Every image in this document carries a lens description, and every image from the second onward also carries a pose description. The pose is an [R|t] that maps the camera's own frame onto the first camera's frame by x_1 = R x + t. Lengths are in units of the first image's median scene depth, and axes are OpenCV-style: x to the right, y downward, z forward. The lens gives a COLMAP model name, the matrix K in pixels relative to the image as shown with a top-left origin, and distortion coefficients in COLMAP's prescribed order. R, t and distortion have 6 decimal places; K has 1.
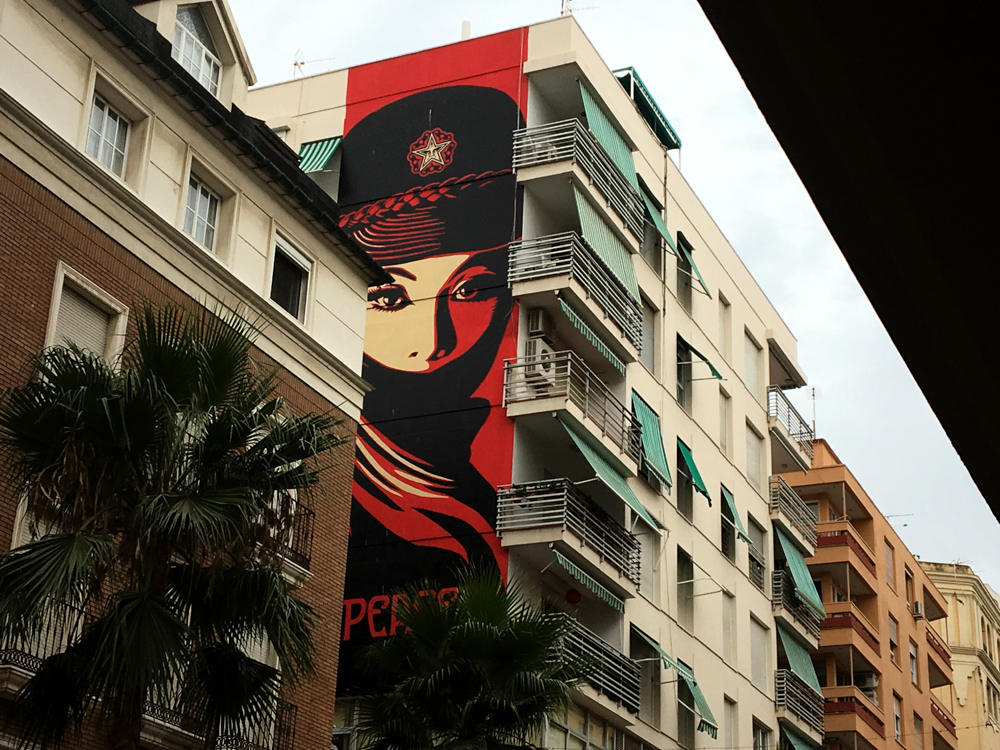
lens RADIAL K [[1747.9, 0, 500.0], [0, 1747.9, 375.0], [0, 0, 1]] dist [0.048015, -0.040739]
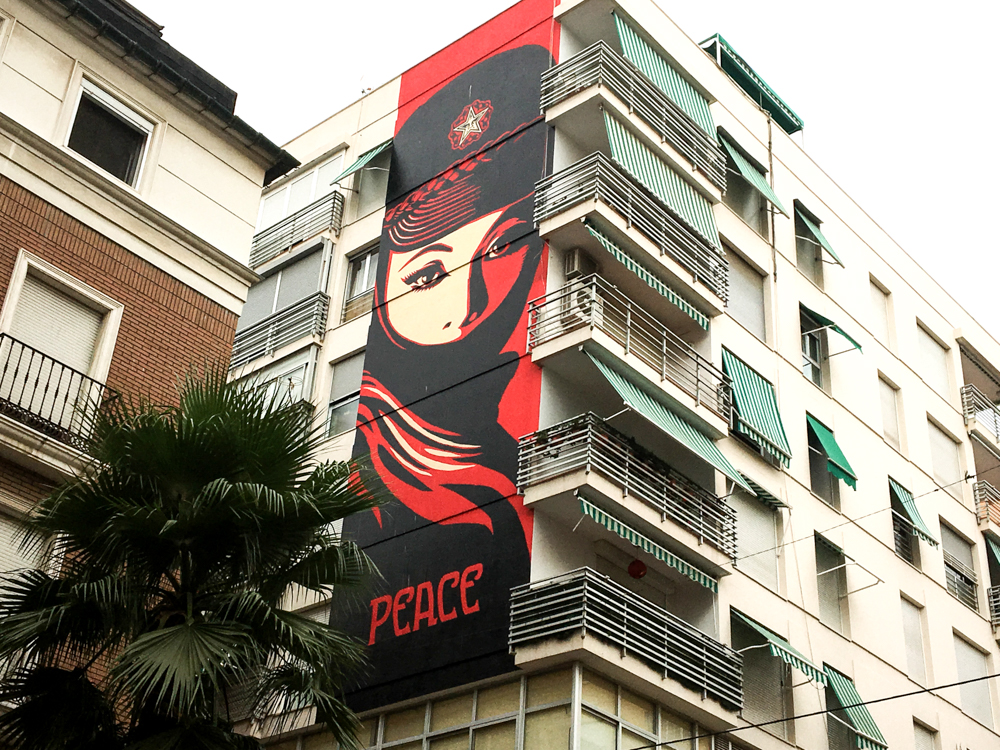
lens RADIAL K [[1465.1, 0, 500.0], [0, 1465.1, 375.0], [0, 0, 1]] dist [0.089533, 0.028651]
pose [[0.958564, -0.140439, -0.247856, 0.155747], [0.098883, 0.979973, -0.172844, 0.143171], [0.267167, 0.141173, 0.953253, 0.302013]]
